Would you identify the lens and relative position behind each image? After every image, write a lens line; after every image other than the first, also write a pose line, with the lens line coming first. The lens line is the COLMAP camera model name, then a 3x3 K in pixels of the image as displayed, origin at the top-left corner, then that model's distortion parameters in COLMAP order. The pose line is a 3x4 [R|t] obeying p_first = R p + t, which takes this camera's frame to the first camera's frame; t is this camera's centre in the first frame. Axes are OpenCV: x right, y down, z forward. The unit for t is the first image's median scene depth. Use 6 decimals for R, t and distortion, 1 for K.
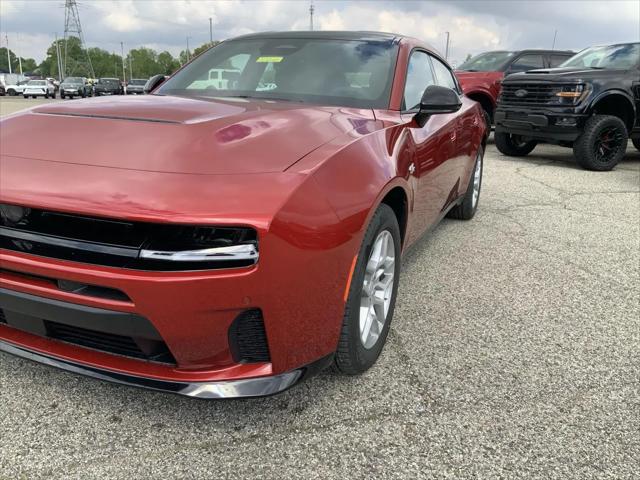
lens RADIAL K [[528.5, 0, 316.5], [0, 528.5, 232.4], [0, 0, 1]] dist [0.037698, -0.084422]
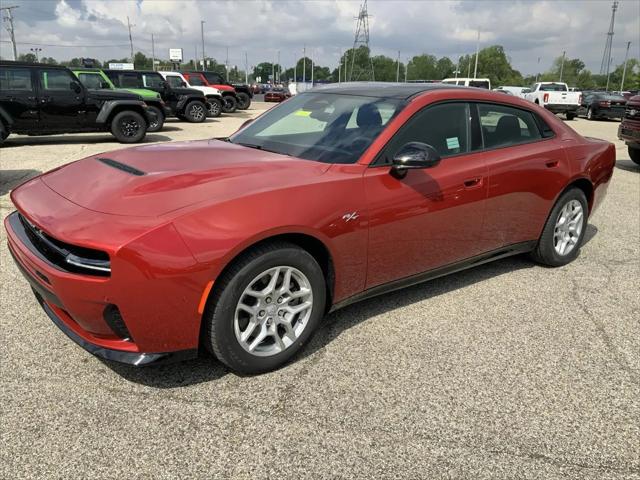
lens RADIAL K [[523.2, 0, 320.0], [0, 523.2, 240.0], [0, 0, 1]] dist [0.060181, -0.124183]
pose [[0.884446, 0.126280, -0.449232, 0.750689], [-0.123581, 0.991701, 0.035465, -0.118987], [0.449982, 0.024149, 0.892711, -0.069028]]
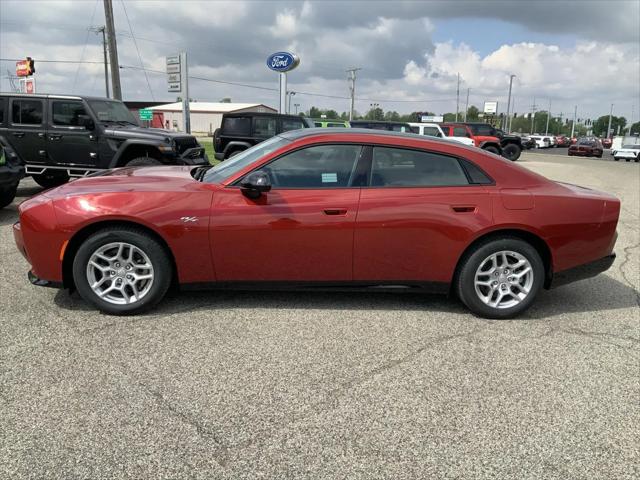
lens RADIAL K [[523.2, 0, 320.0], [0, 523.2, 240.0], [0, 0, 1]] dist [0.060181, -0.124183]
pose [[0.485402, 0.178365, -0.855904, 2.021640], [-0.258738, 0.964423, 0.054243, -0.289243], [0.835128, 0.195125, 0.514283, 0.611552]]
